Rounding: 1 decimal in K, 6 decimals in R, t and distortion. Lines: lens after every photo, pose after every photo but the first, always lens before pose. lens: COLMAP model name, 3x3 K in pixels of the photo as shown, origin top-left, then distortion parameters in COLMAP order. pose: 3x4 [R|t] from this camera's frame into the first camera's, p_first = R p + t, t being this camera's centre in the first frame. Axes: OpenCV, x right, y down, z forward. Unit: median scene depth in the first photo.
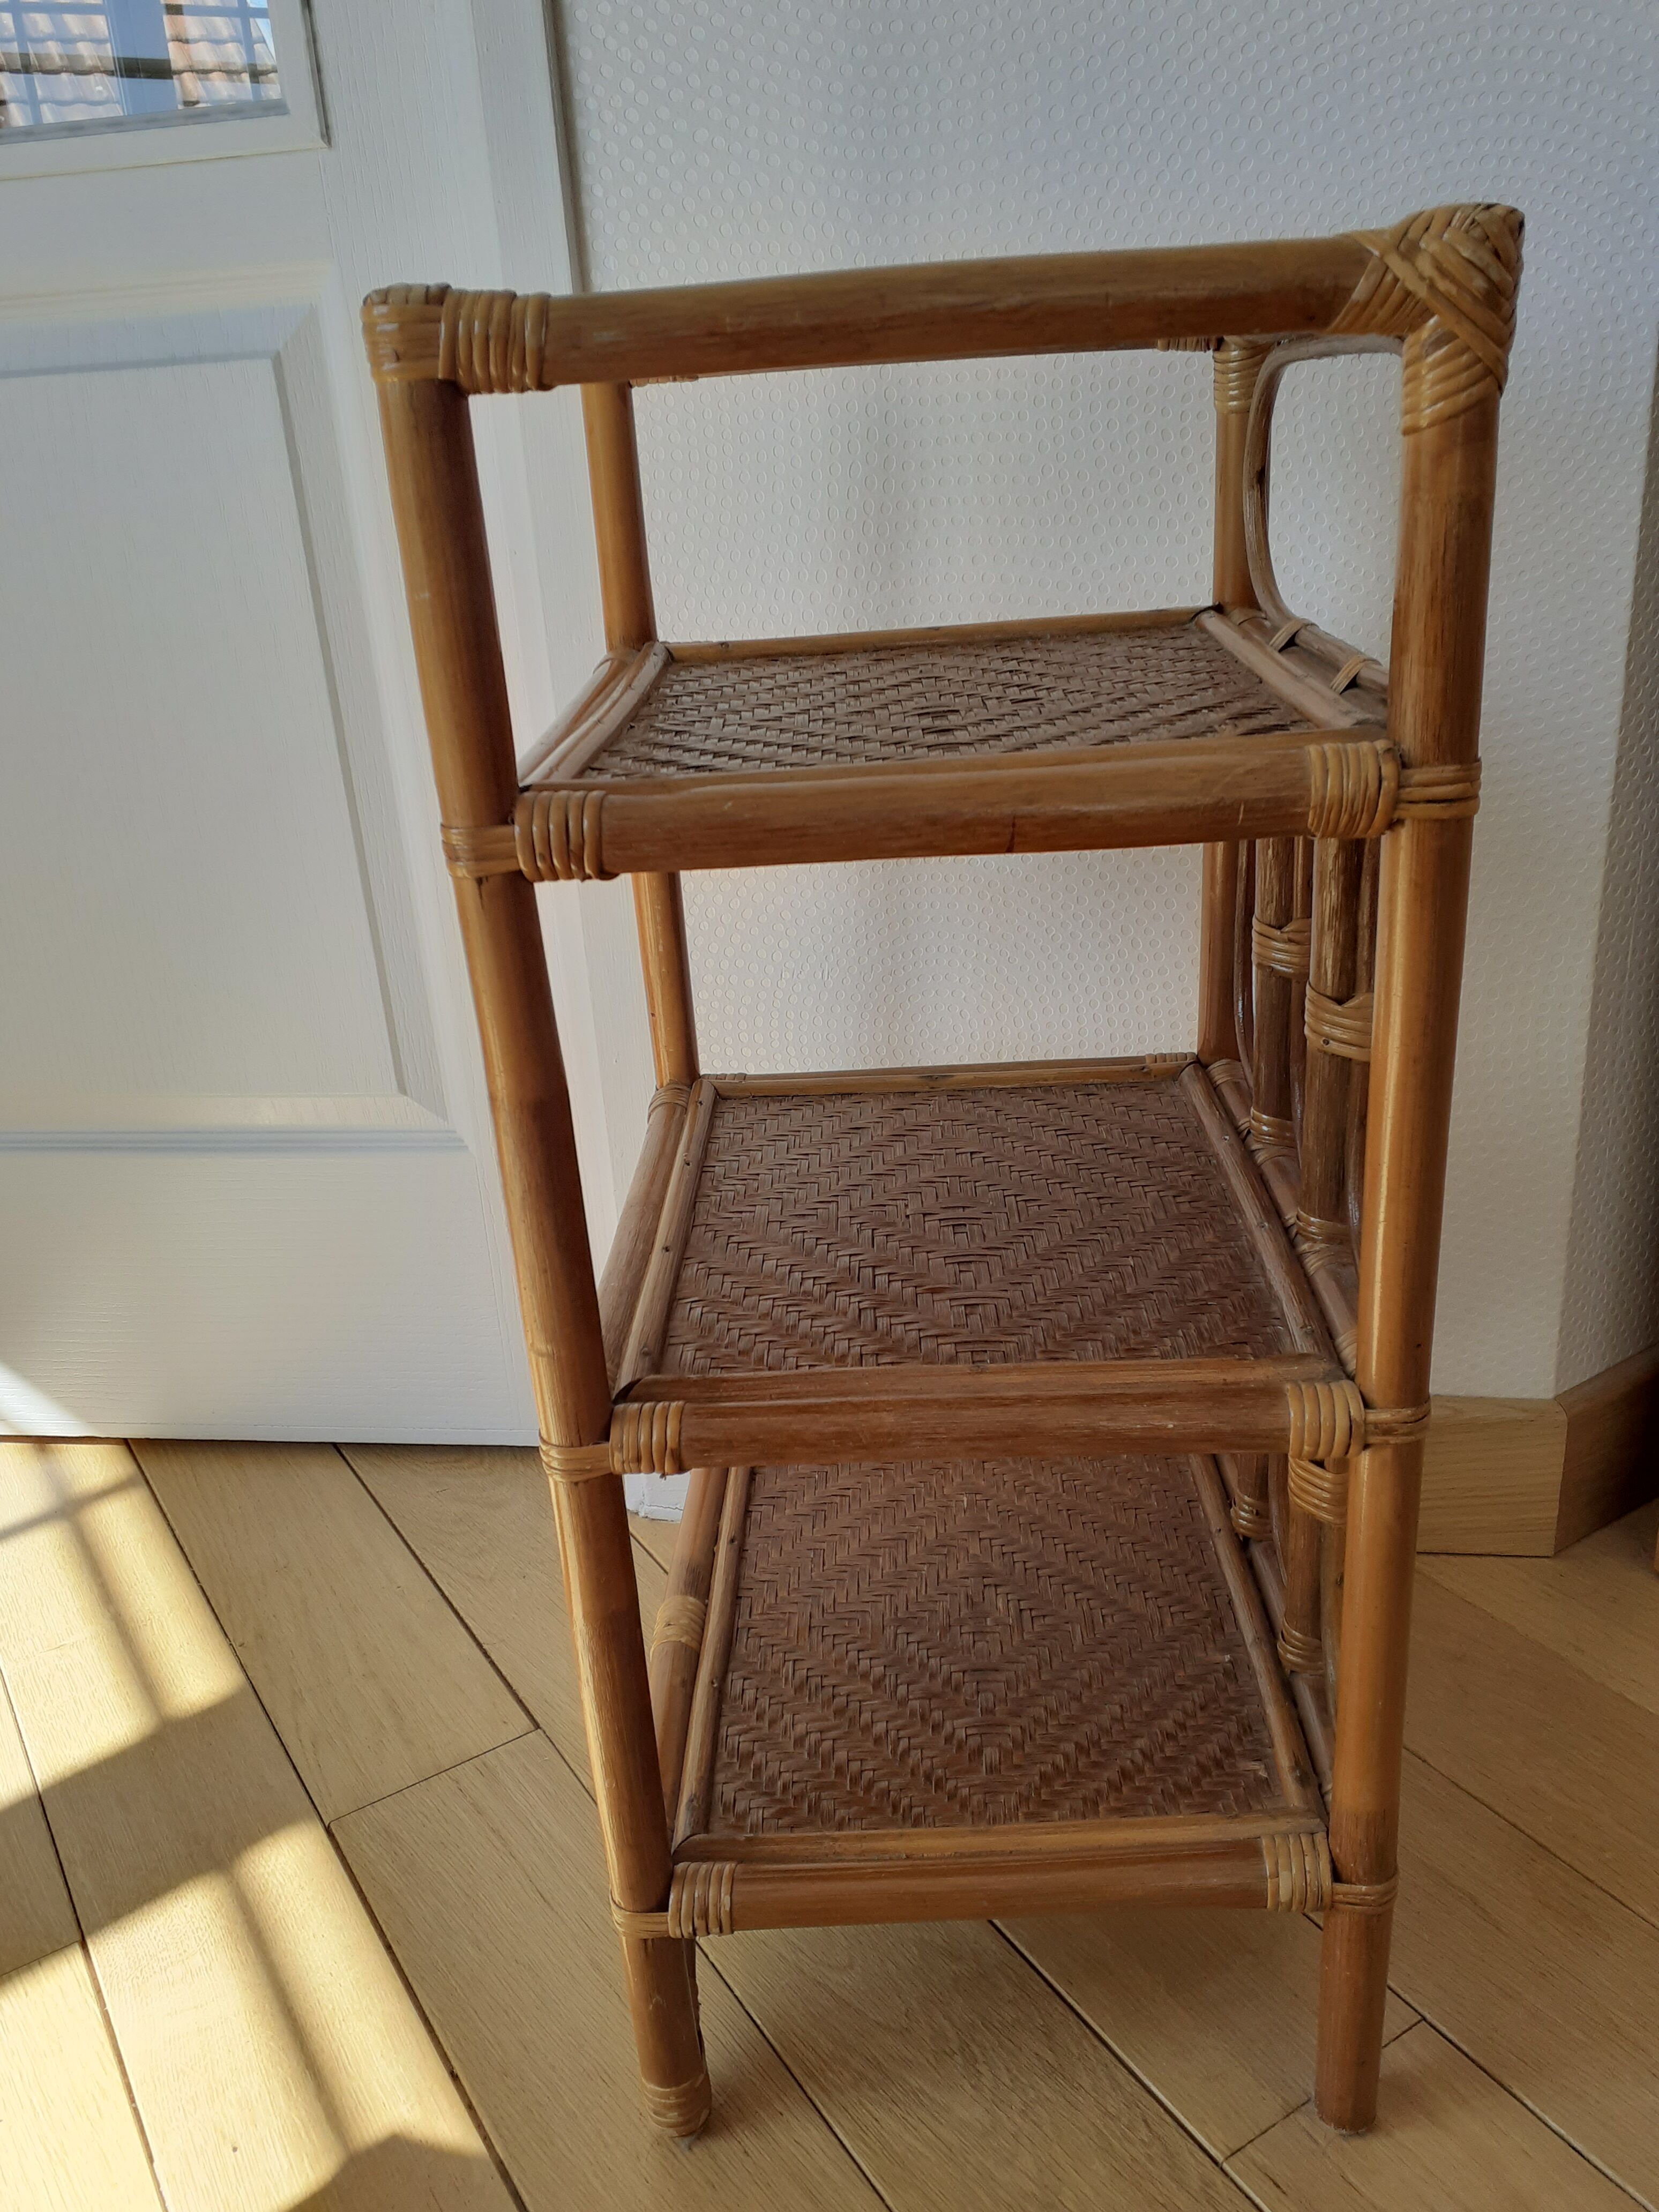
lens RADIAL K [[1721.0, 0, 790.7], [0, 1721.0, 1101.5], [0, 0, 1]] dist [0.041823, -0.045272]
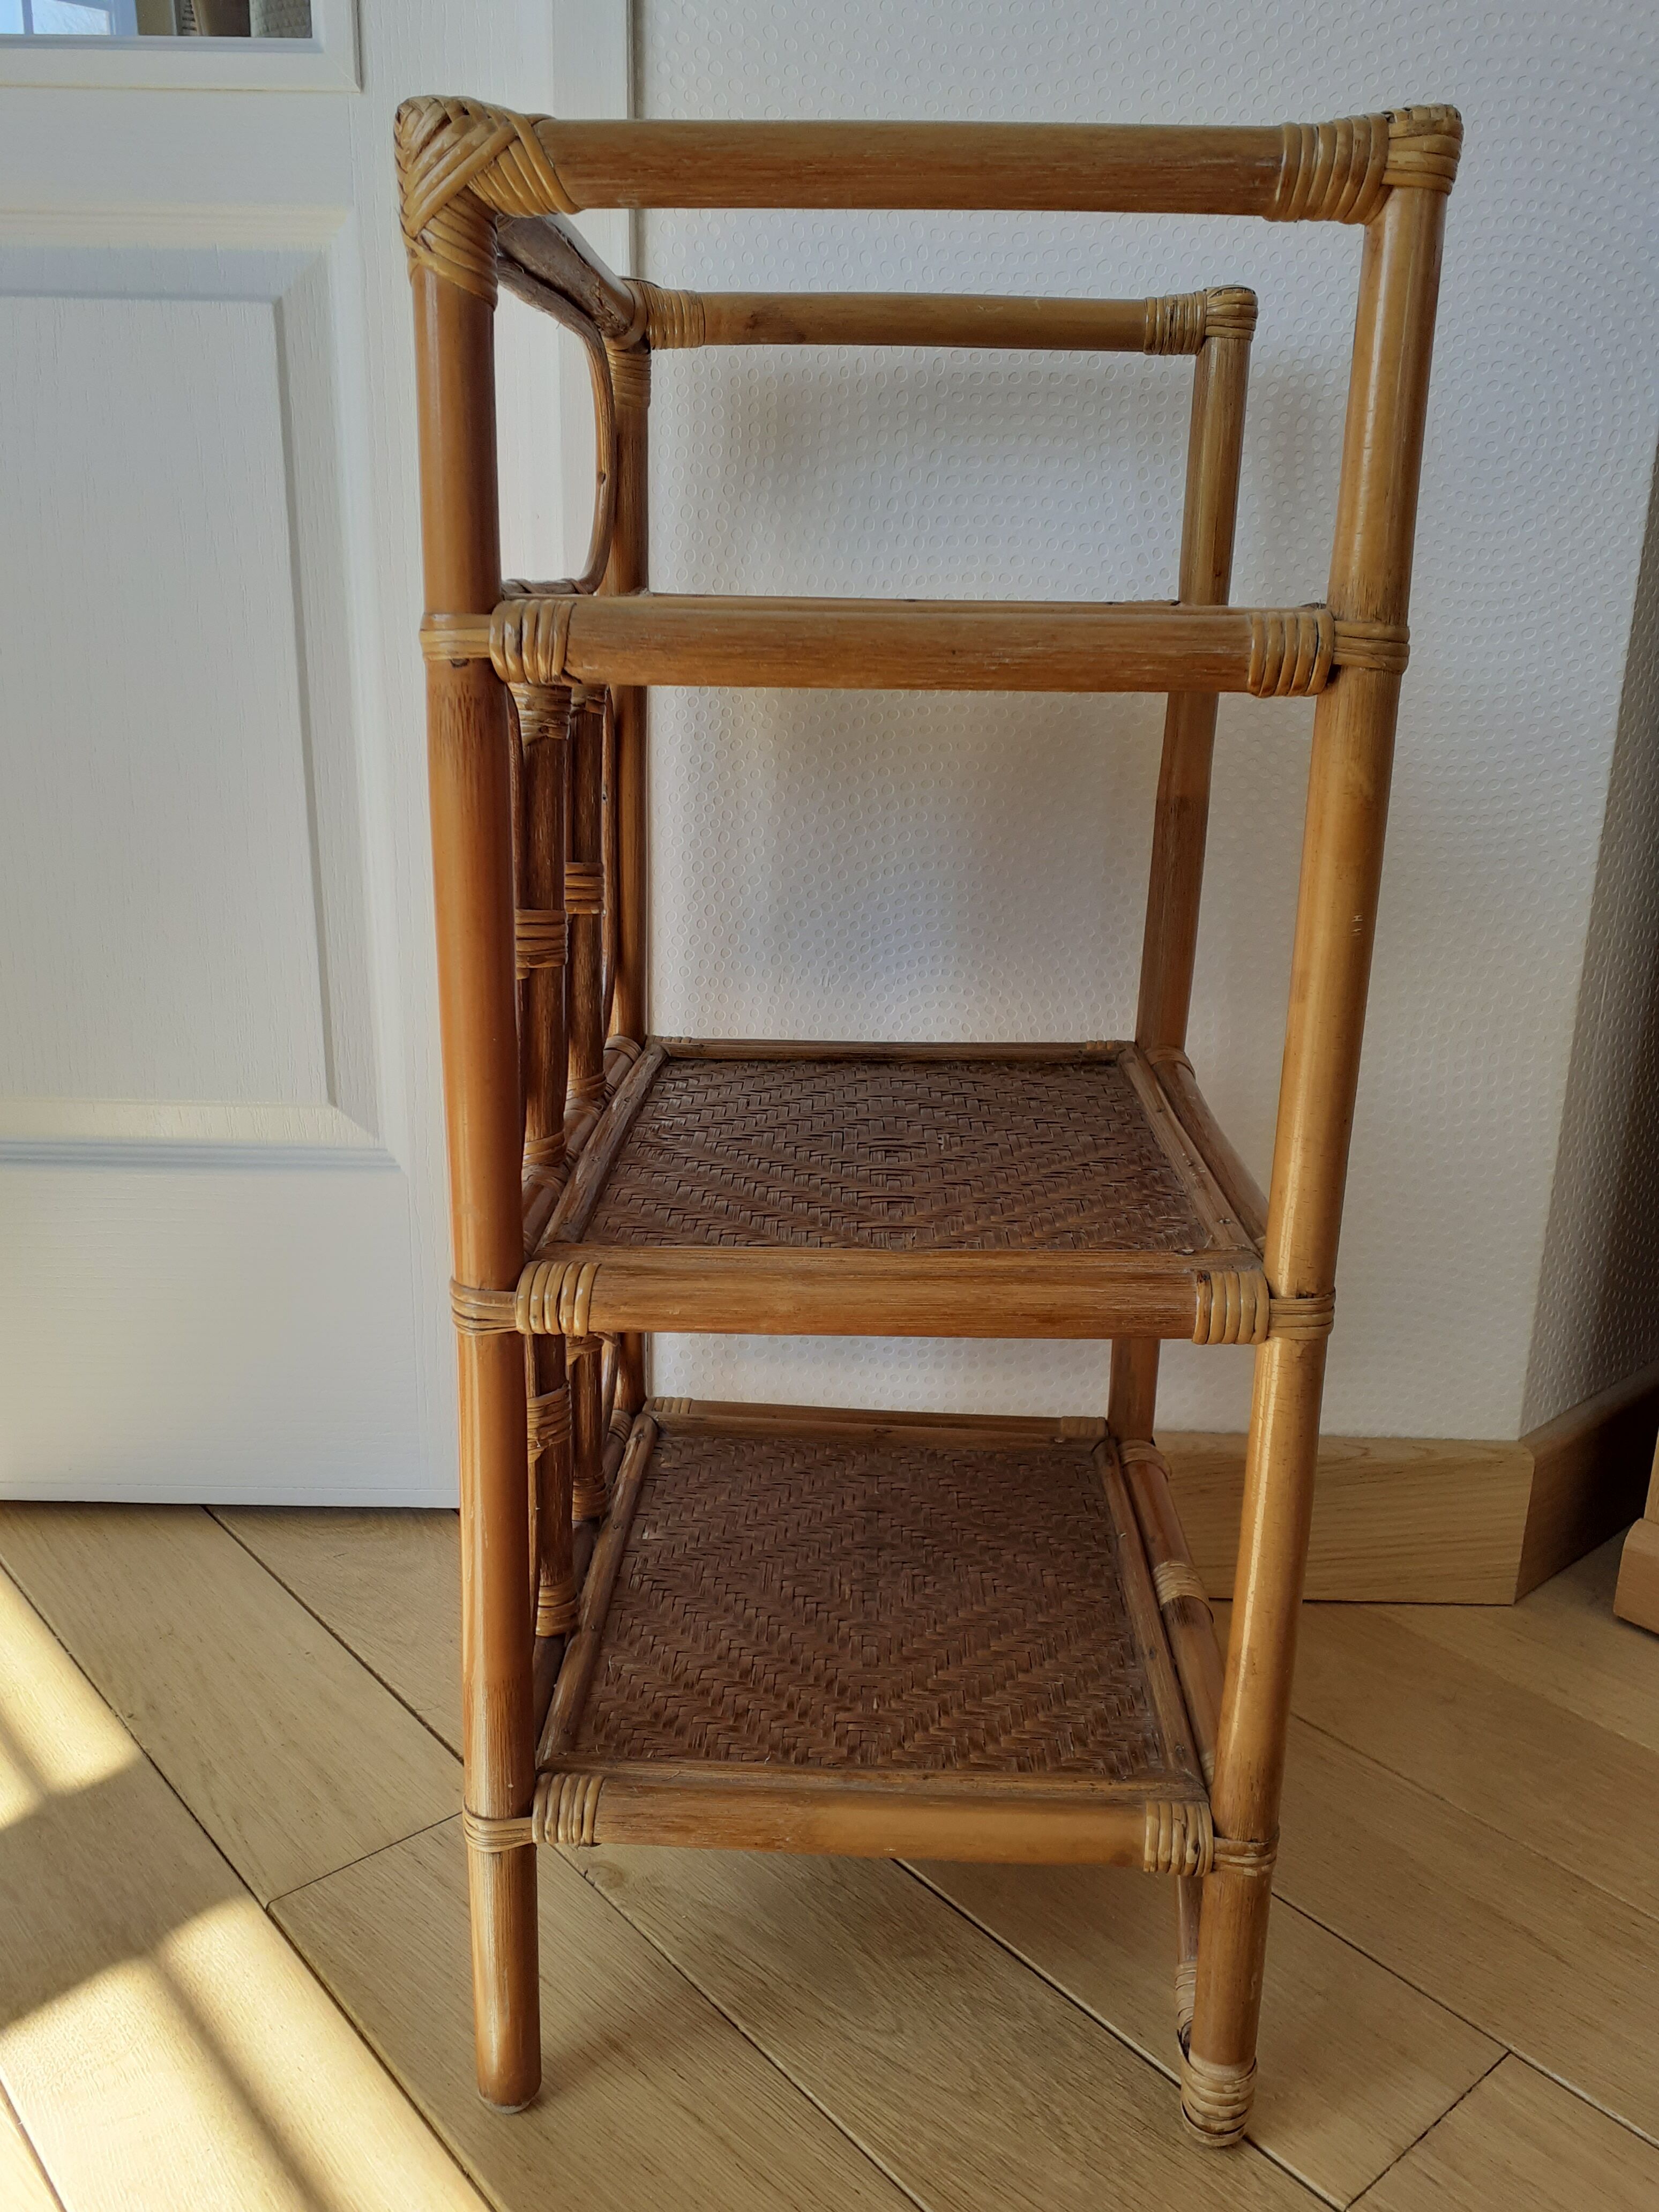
lens RADIAL K [[1738.1, 0, 833.6], [0, 1738.1, 1076.3], [0, 0, 1]] dist [0.006243, -0.002679]
pose [[0.986350, 0.041411, 0.159370, -0.131952], [-0.025624, 0.994671, -0.099869, 0.078627], [-0.162656, 0.094422, 0.982155, 0.057895]]
